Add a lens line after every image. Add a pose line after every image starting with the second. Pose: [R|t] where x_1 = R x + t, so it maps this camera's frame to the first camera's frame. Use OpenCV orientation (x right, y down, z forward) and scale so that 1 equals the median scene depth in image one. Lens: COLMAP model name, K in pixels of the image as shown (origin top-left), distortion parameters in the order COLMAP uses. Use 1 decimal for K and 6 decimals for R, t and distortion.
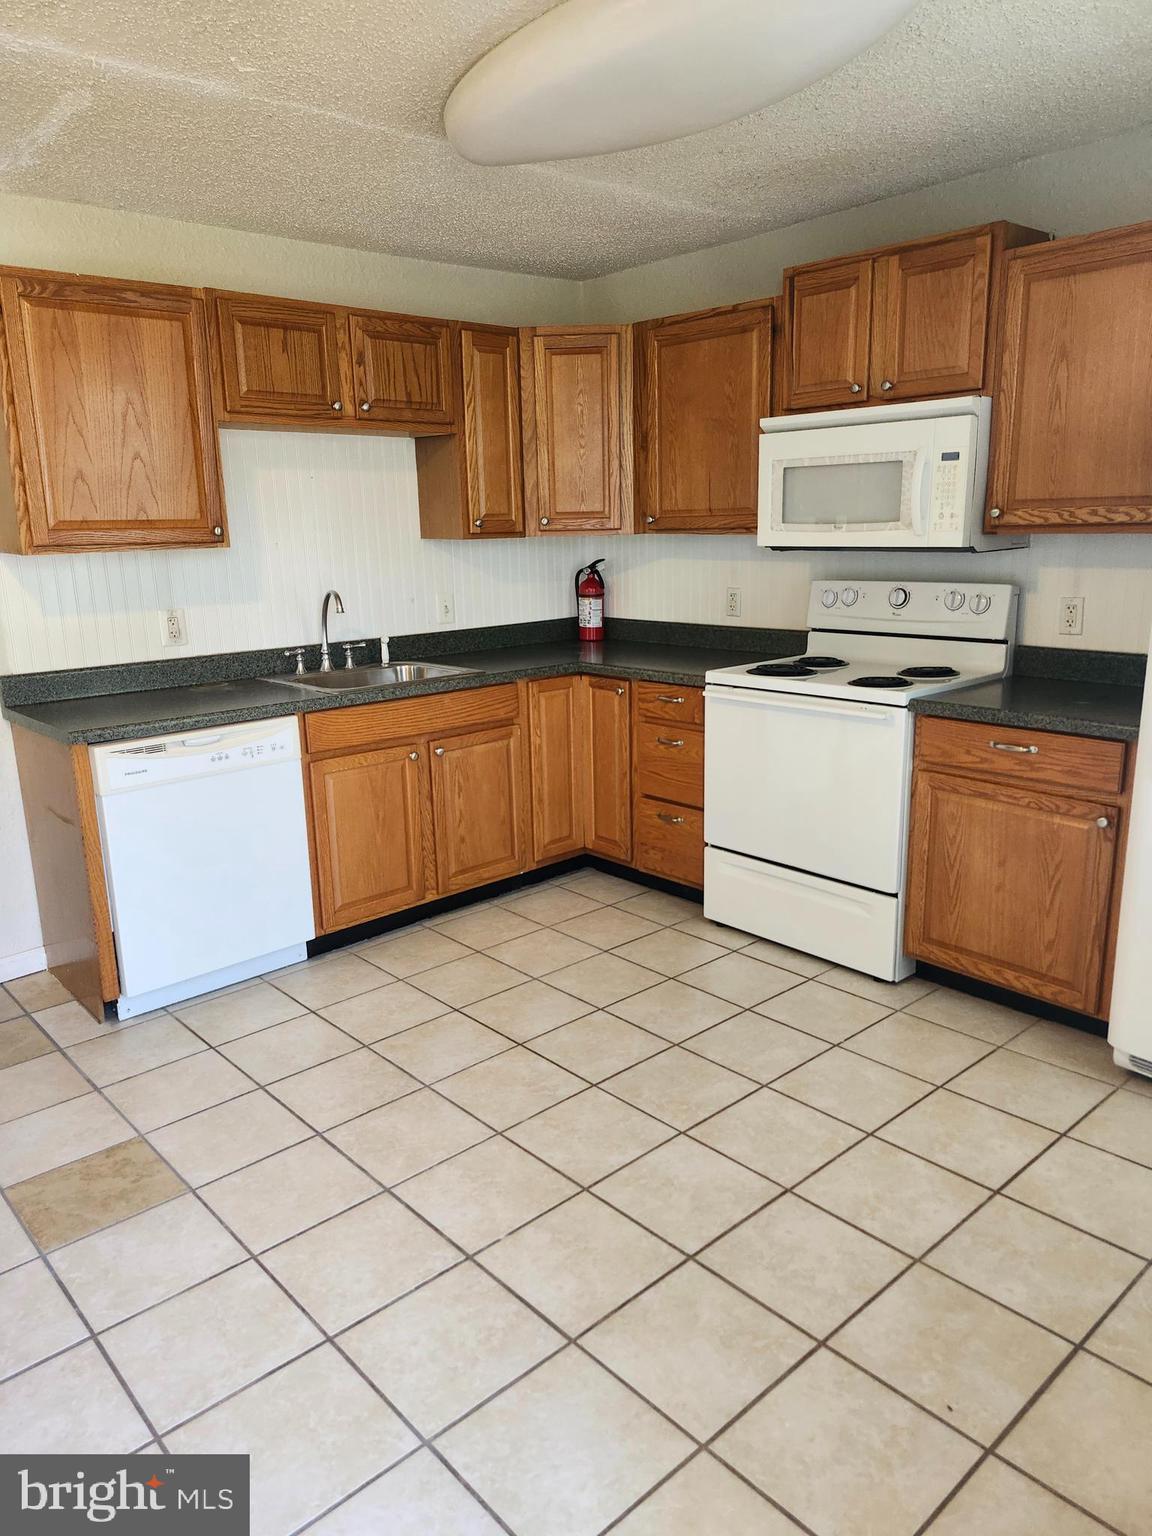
lens RADIAL K [[1067.7, 0, 578.0], [0, 1067.7, 762.0], [0, 0, 1]] dist [0.061523, -0.010278]
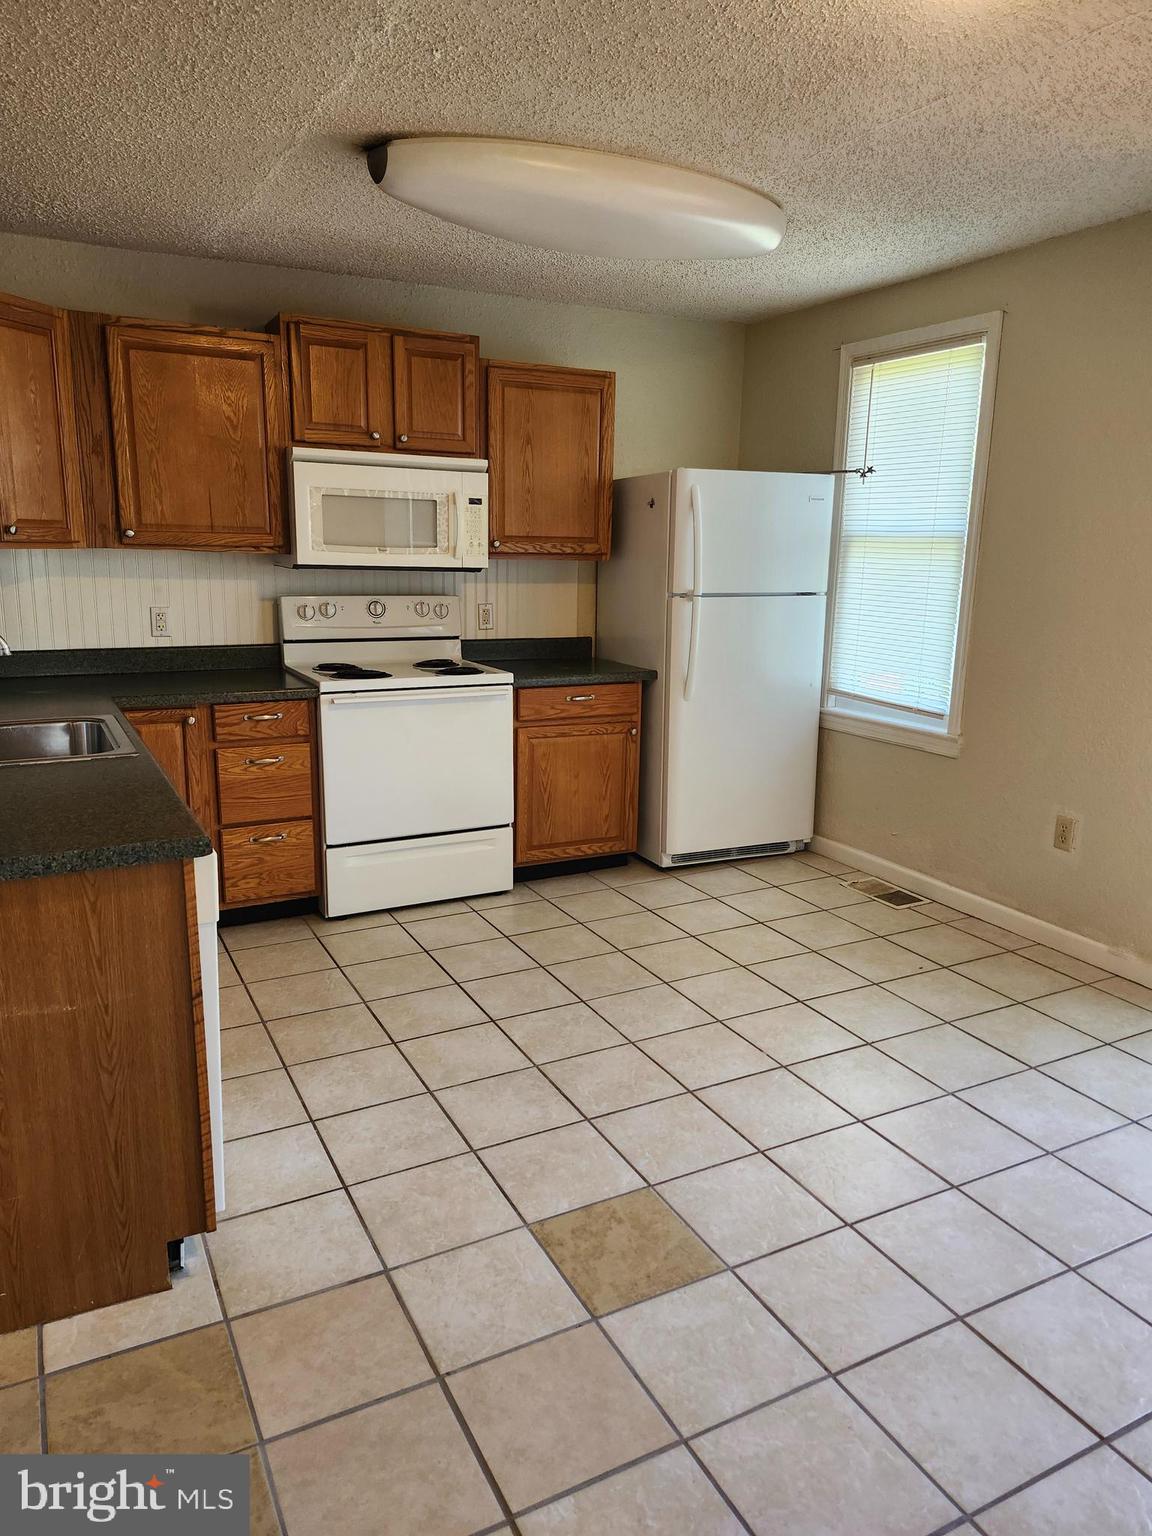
lens RADIAL K [[1067.7, 0, 580.1], [0, 1067.7, 768.7], [0, 0, 1]] dist [0.061523, -0.010278]
pose [[0.242808, -0.174406, 0.954268, -0.982499], [0.193454, 0.972652, 0.128543, -0.102533], [-0.950589, 0.153395, 0.269908, 0.561543]]
